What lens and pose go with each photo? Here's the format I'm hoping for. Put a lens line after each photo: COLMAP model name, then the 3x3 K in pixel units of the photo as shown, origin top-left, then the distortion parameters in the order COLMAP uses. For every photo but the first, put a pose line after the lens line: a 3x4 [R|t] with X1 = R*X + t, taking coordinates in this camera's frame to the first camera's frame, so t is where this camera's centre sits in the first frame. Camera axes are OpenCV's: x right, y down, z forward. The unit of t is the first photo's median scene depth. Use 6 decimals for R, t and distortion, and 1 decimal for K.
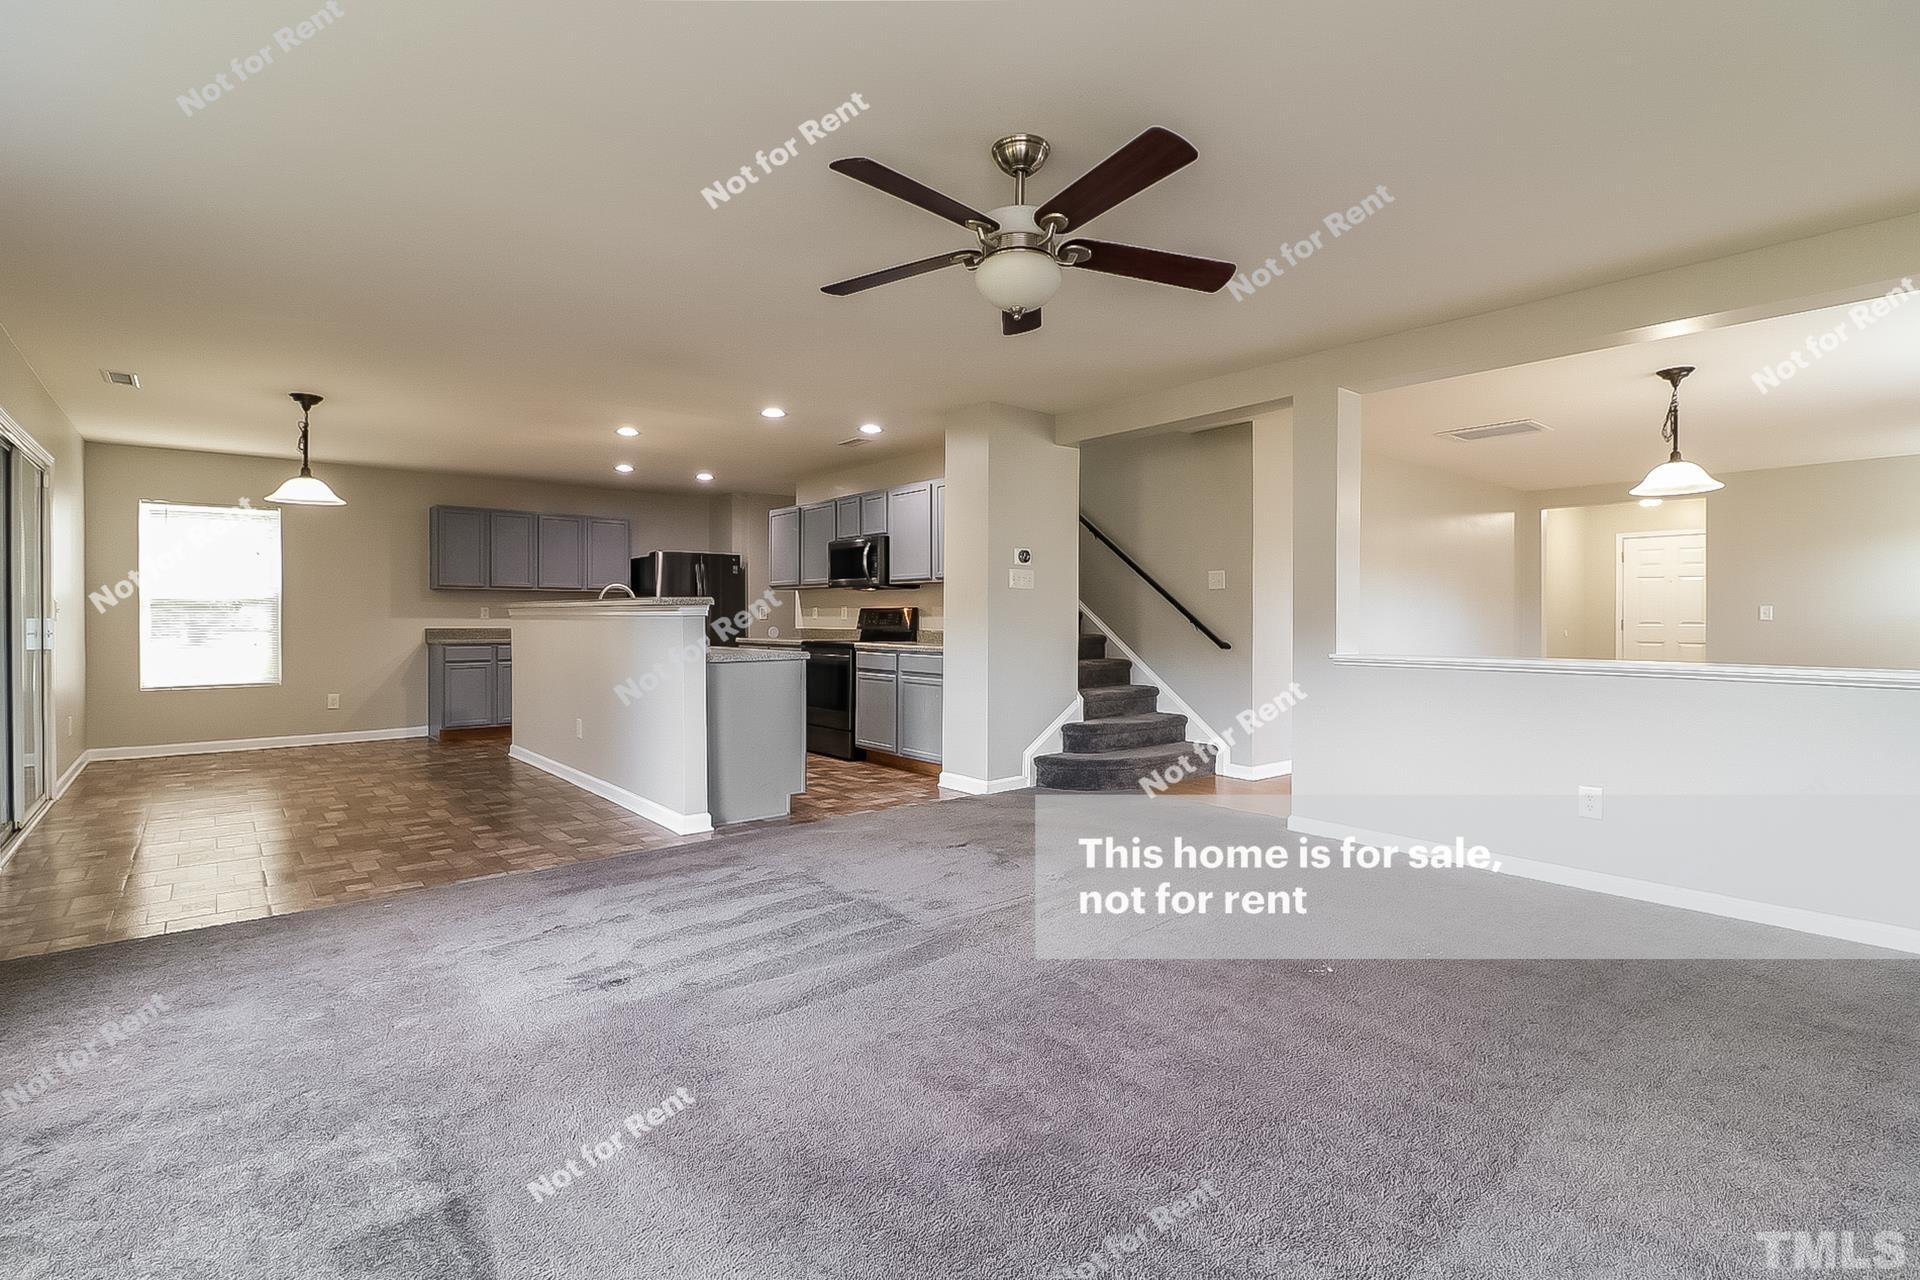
lens RADIAL K [[882.5, 0, 969.1], [0, 882.5, 623.0], [0, 0, 1]] dist [-0.001675, -0.000819]
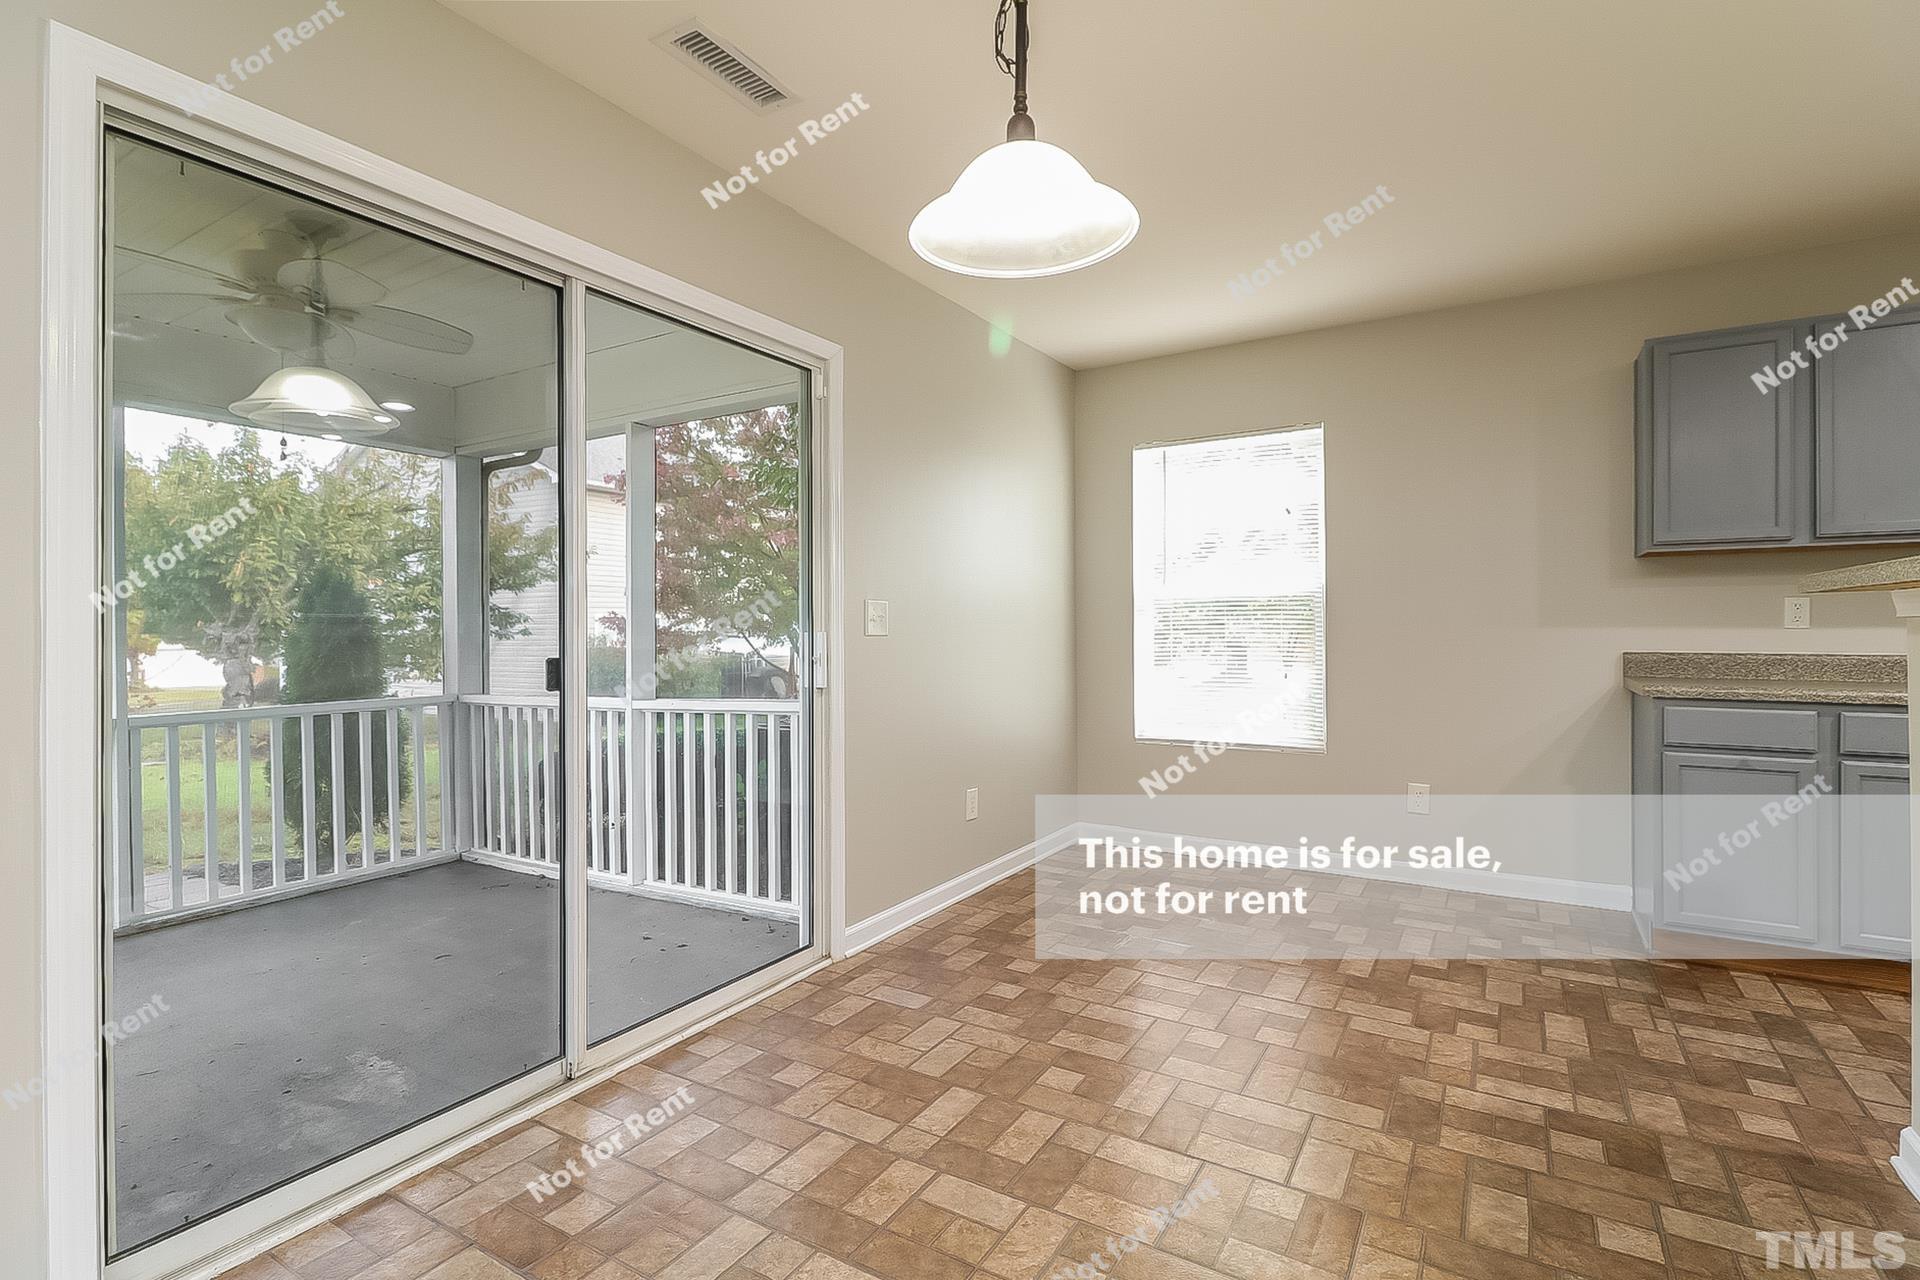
lens RADIAL K [[882.5, 0, 942.3], [0, 882.5, 641.1], [0, 0, 1]] dist [-0.001675, -0.000819]
pose [[0.288185, 0.006972, -0.957549, -0.335567], [0.001346, 0.999970, 0.007686, -0.003243], [0.957574, -0.003504, 0.288167, 0.620381]]
